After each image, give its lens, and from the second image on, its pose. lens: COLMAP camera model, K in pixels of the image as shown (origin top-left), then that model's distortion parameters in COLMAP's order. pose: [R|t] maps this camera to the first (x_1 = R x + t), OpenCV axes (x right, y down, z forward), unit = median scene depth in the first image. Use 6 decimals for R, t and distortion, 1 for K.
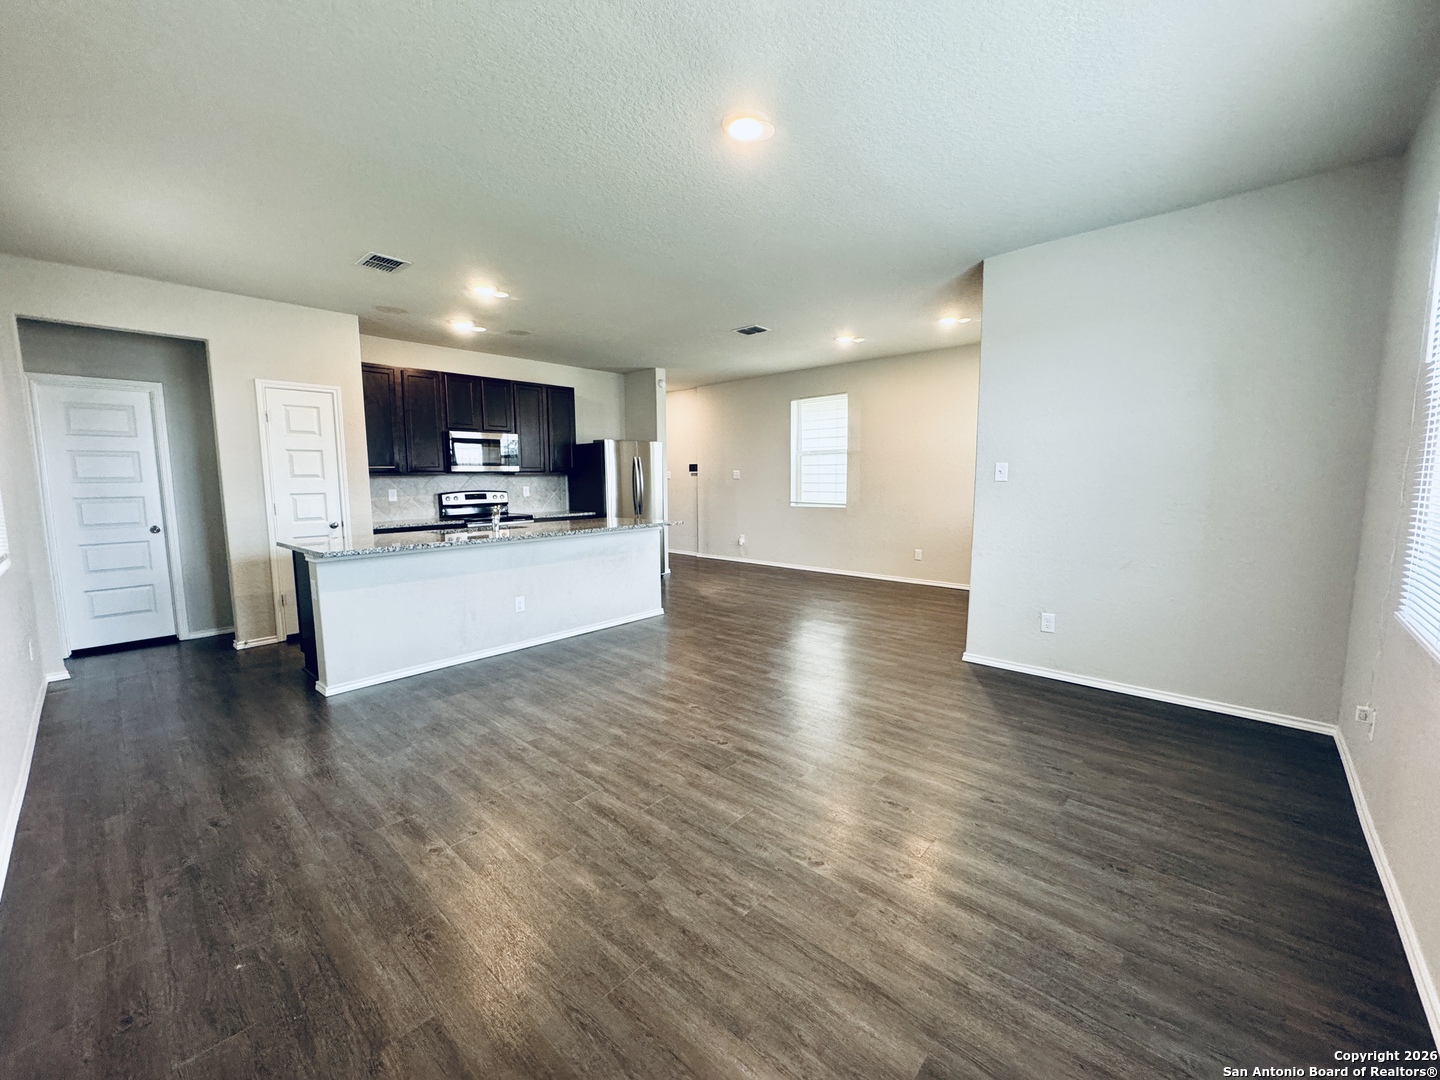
lens RADIAL K [[575.8, 0, 721.6], [0, 575.8, 538.7], [0, 0, 1]] dist [-0.001924, -0.000425]
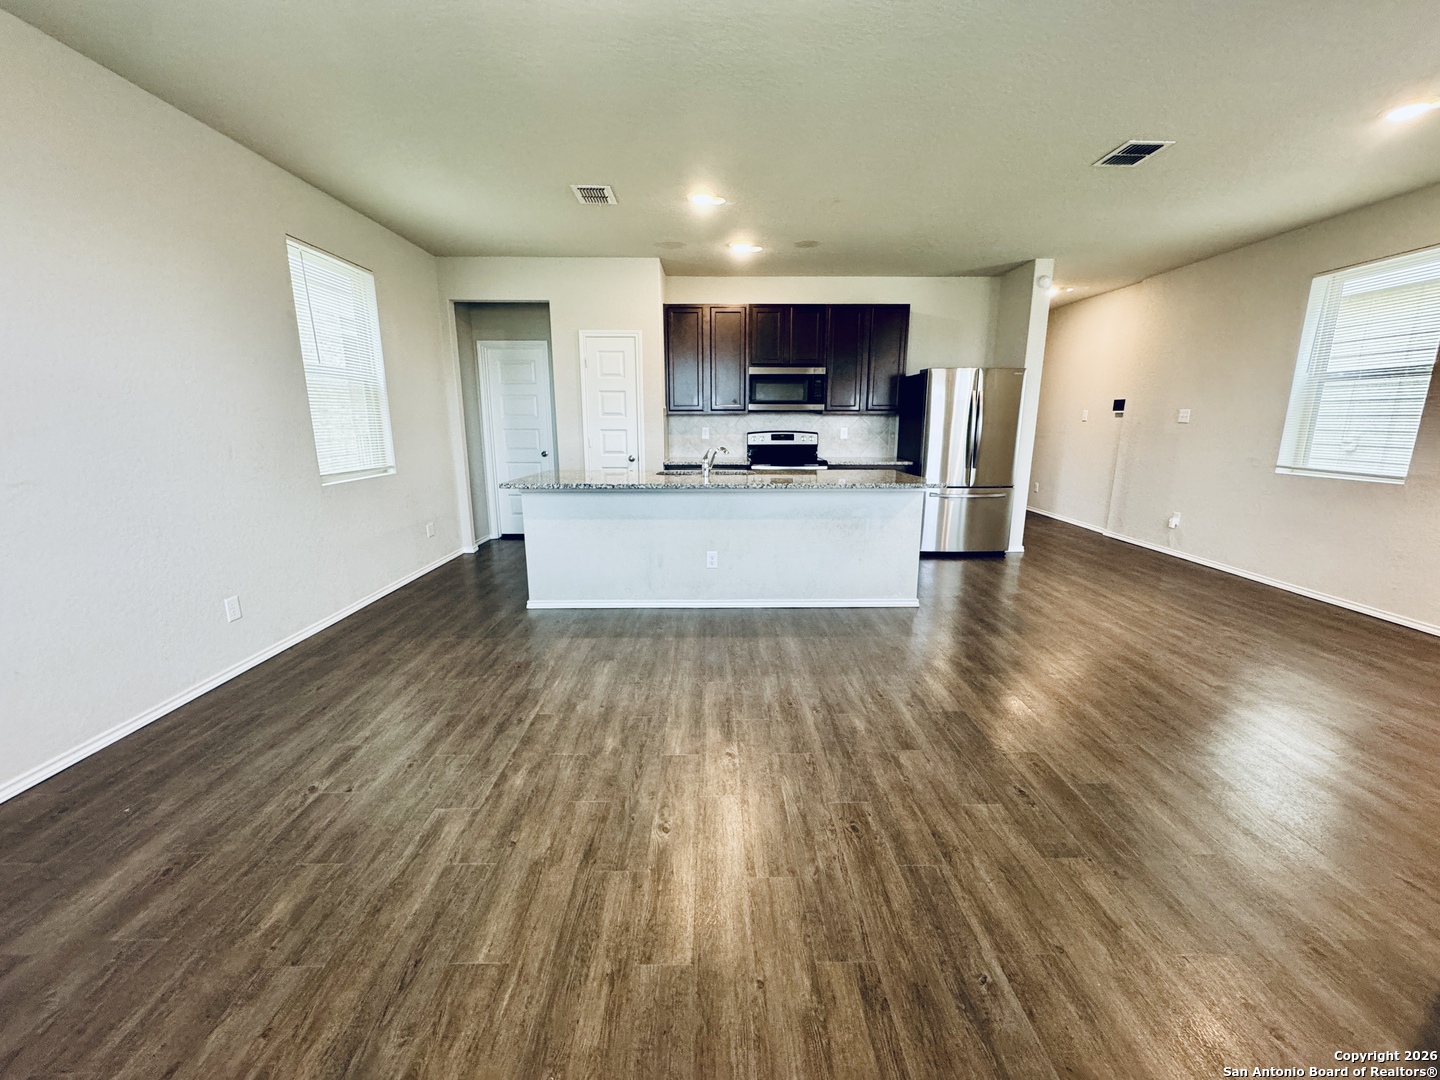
lens RADIAL K [[575.8, 0, 718.5], [0, 575.8, 538.7], [0, 0, 1]] dist [-0.001924, -0.000425]
pose [[0.678064, 0.160393, -0.717288, 0.281536], [-0.085638, 0.986493, 0.139634, -0.043115], [0.729996, -0.033254, 0.682642, 0.366252]]
